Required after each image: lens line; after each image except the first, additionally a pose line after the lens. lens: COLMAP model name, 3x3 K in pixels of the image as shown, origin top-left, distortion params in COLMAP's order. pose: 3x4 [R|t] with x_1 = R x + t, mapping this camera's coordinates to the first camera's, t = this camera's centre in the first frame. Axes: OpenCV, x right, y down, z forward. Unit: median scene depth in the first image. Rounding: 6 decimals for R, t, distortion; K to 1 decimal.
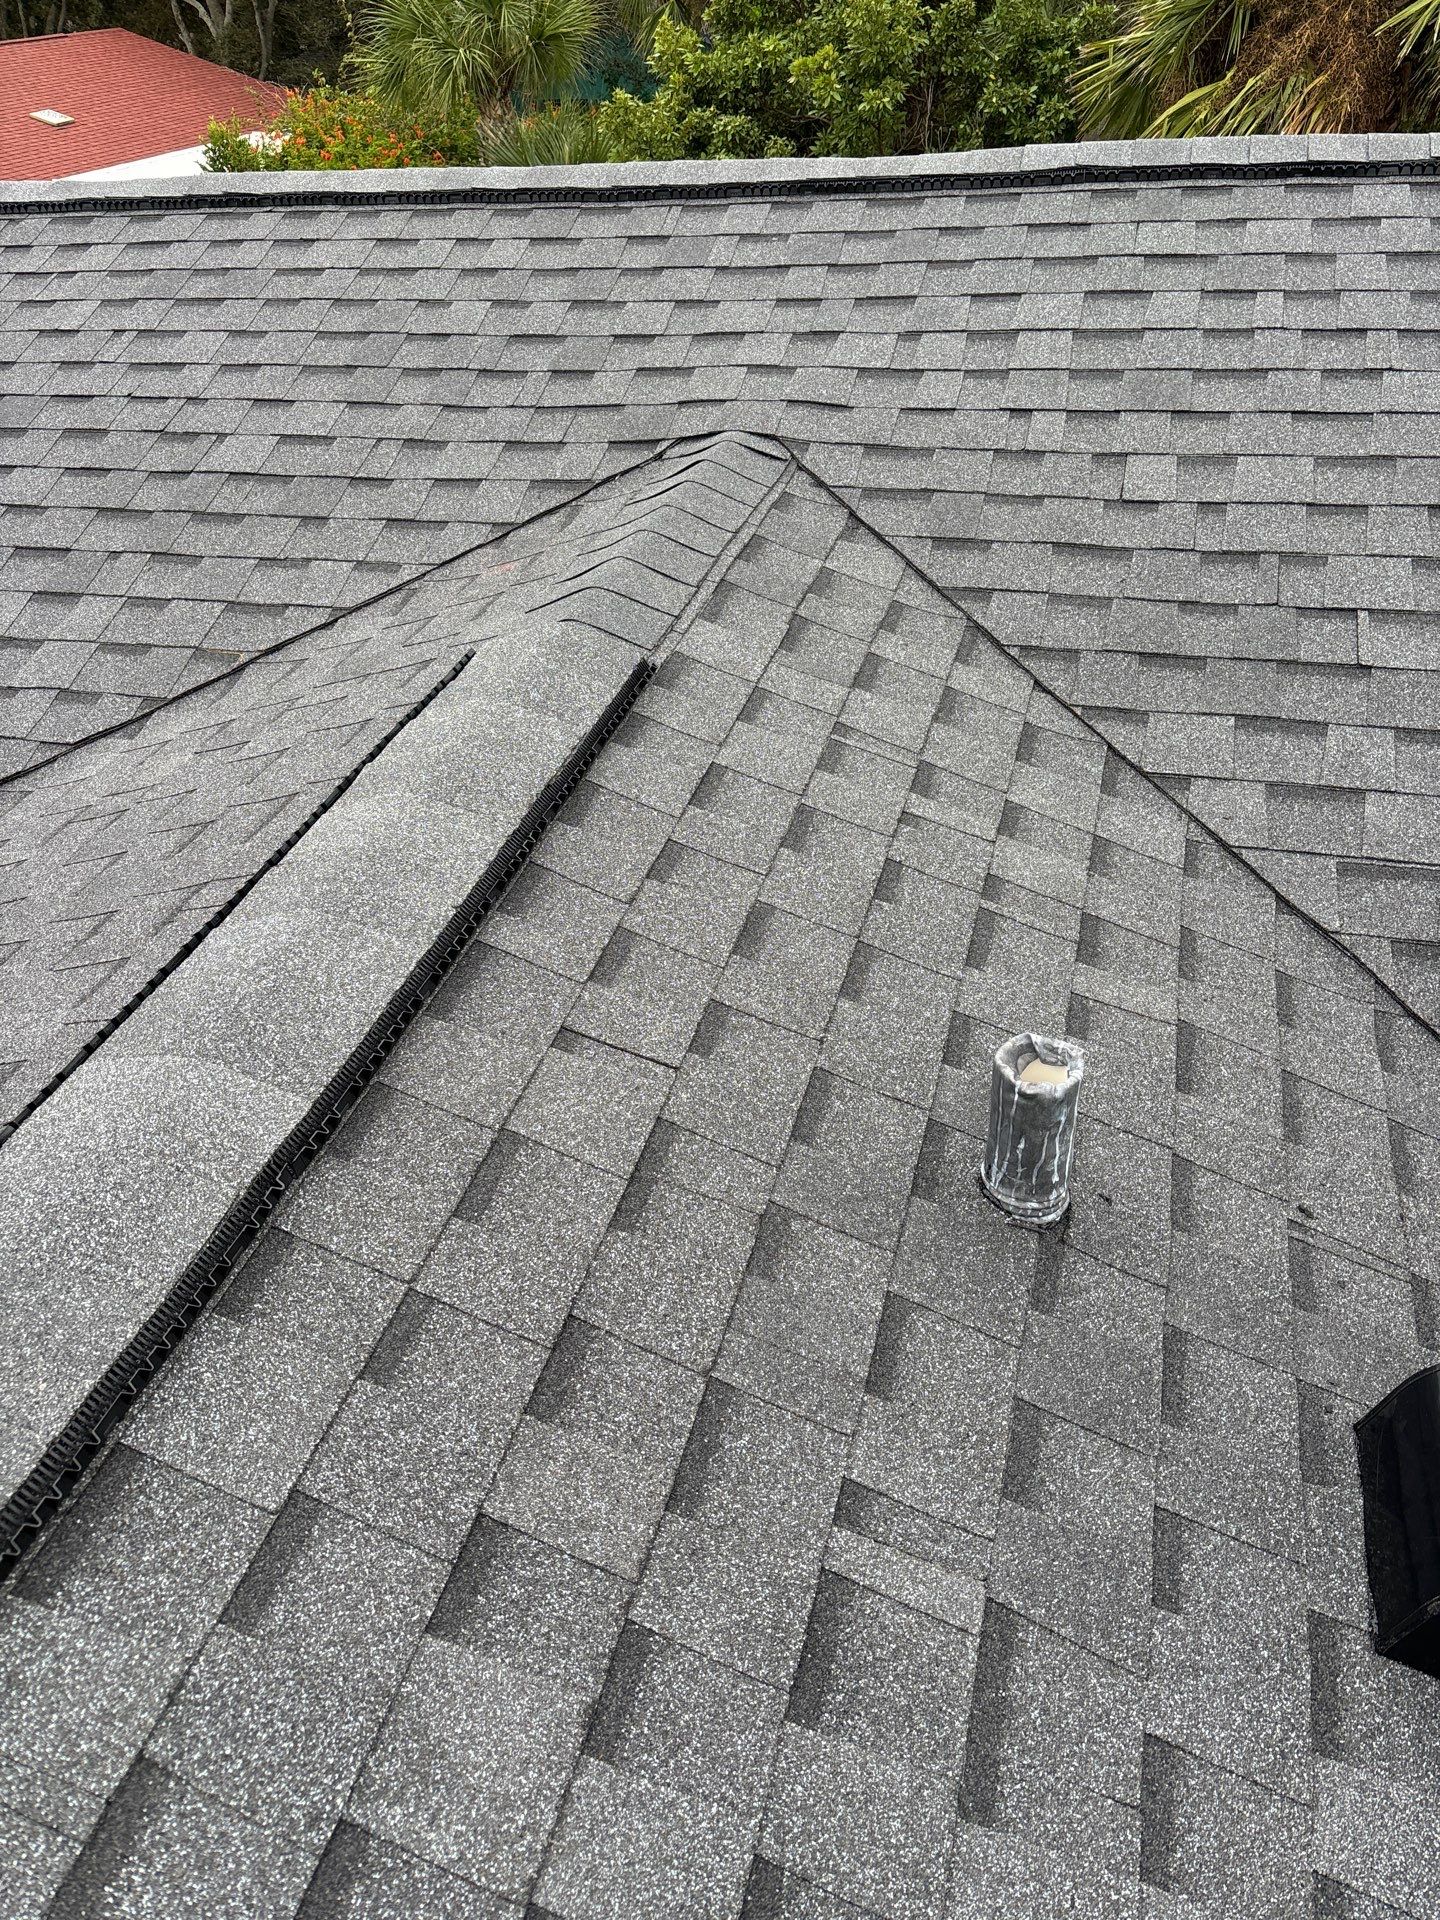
lens RADIAL K [[1430.7, 0, 720.0], [0, 1430.7, 960.0], [0, 0, 1]] dist [0.054221, -0.055547]
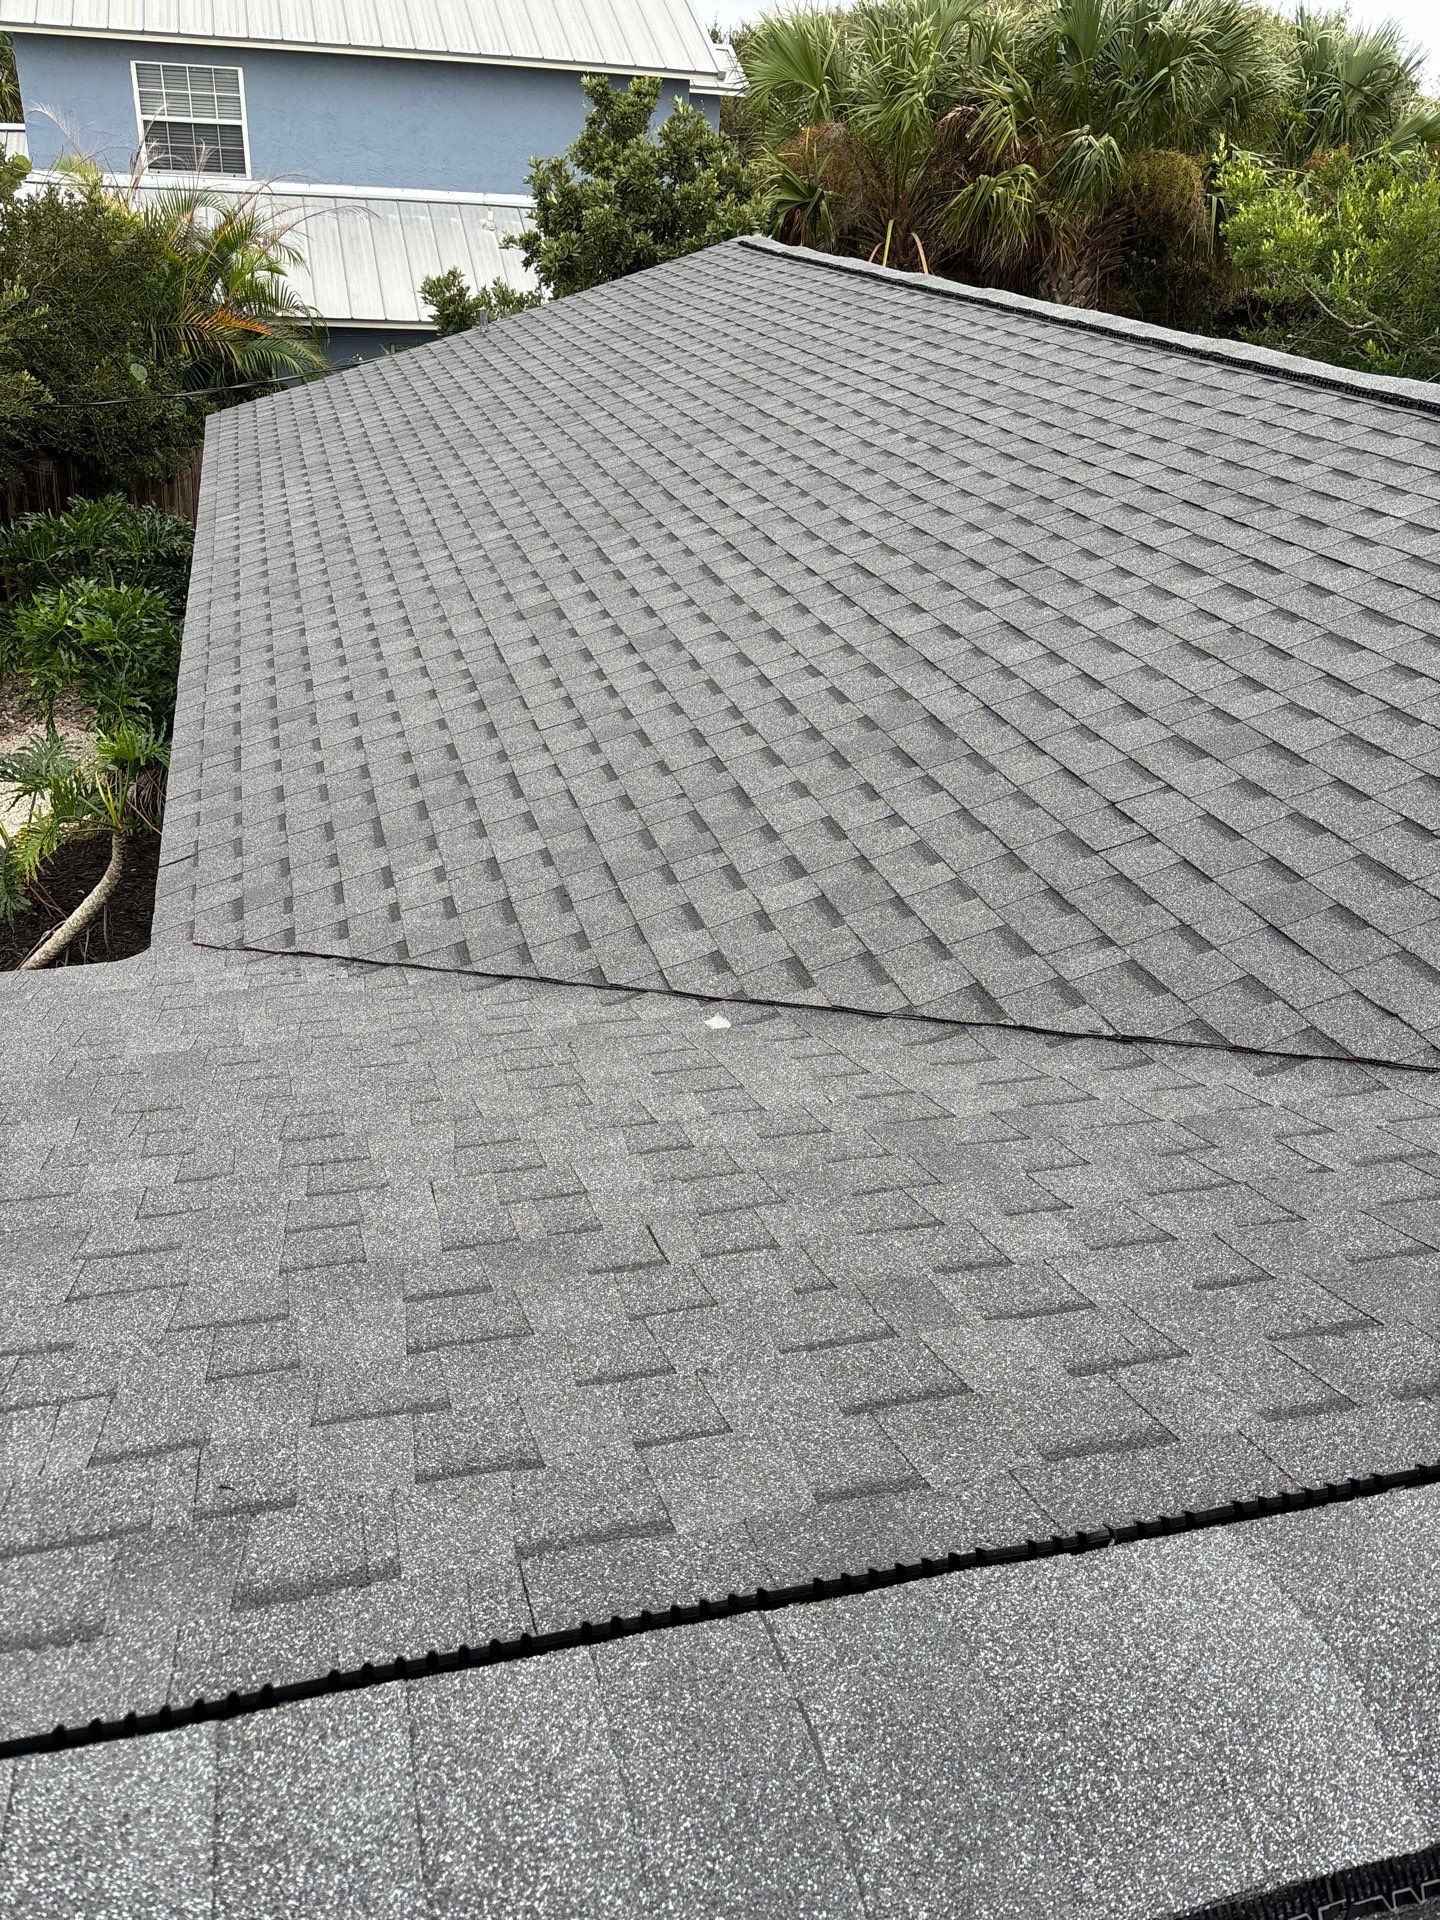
lens RADIAL K [[1430.7, 0, 720.0], [0, 1430.7, 960.0], [0, 0, 1]] dist [0.054221, -0.055547]
pose [[0.510472, 0.487113, -0.708618, -0.154738], [-0.563216, 0.812110, 0.152527, -0.144352], [0.649774, 0.321245, 0.688909, 0.144342]]
